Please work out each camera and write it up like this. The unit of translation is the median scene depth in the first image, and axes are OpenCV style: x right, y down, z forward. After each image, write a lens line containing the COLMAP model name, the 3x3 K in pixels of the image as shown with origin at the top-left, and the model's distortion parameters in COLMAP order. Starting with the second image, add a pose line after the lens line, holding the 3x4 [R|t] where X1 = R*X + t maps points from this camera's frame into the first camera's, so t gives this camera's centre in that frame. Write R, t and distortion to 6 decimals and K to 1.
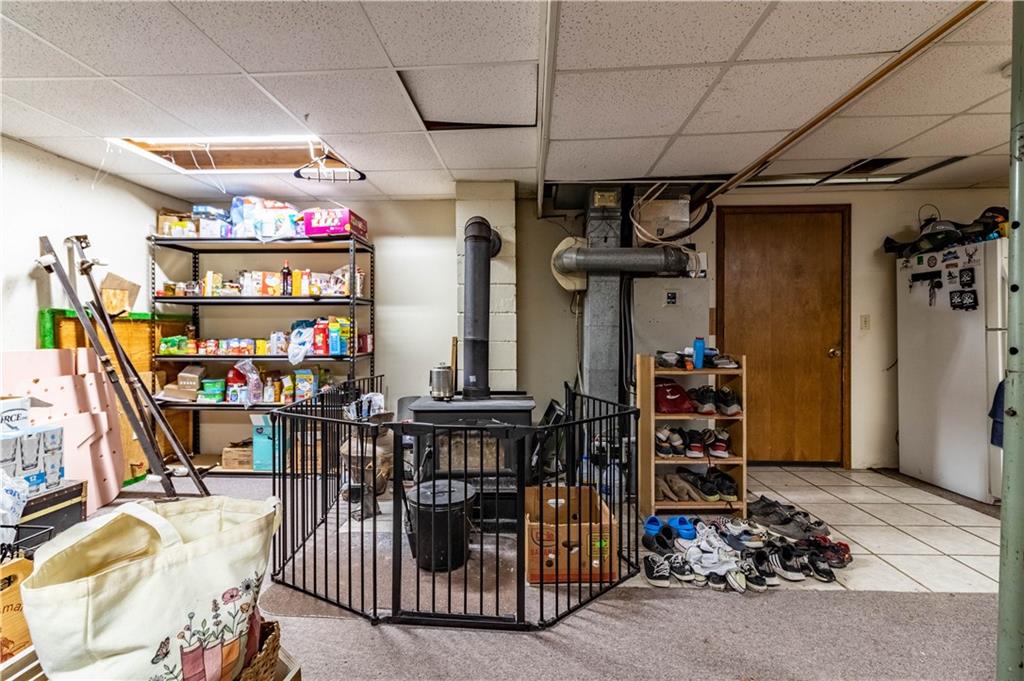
lens RADIAL K [[478.5, 0, 506.2], [0, 478.5, 329.4], [0, 0, 1]] dist [0.003356, -0.000045]
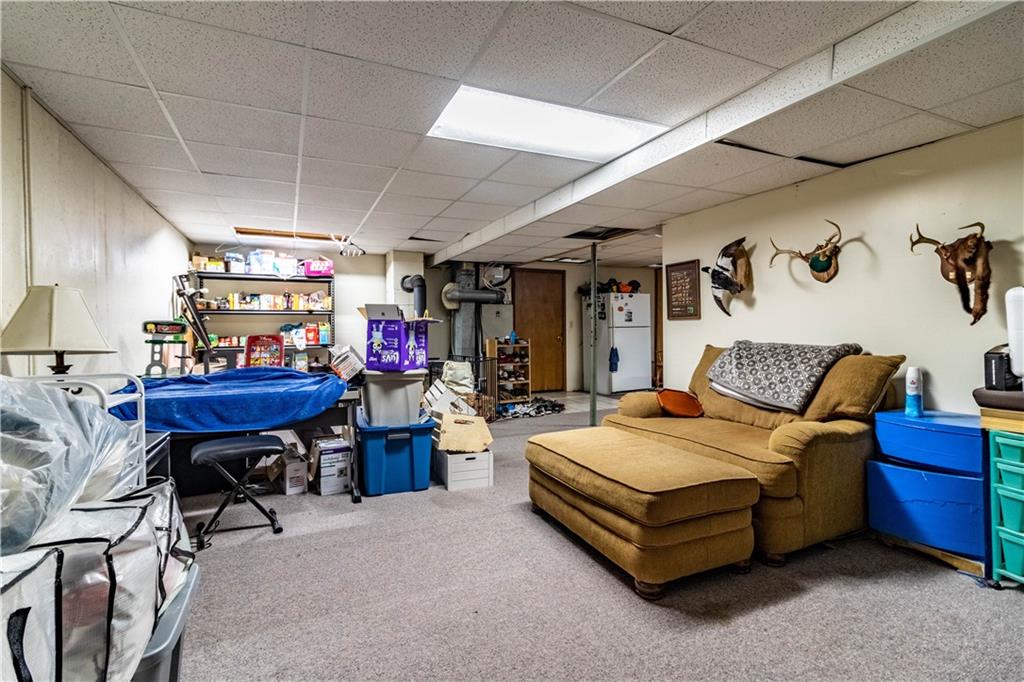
lens RADIAL K [[478.5, 0, 506.2], [0, 478.5, 329.9], [0, 0, 1]] dist [0.003356, -0.000045]
pose [[0.882097, -0.008394, 0.470993, -0.600529], [0.008789, 0.999960, 0.001361, 0.005084], [-0.470986, 0.002939, 0.882136, -0.871354]]
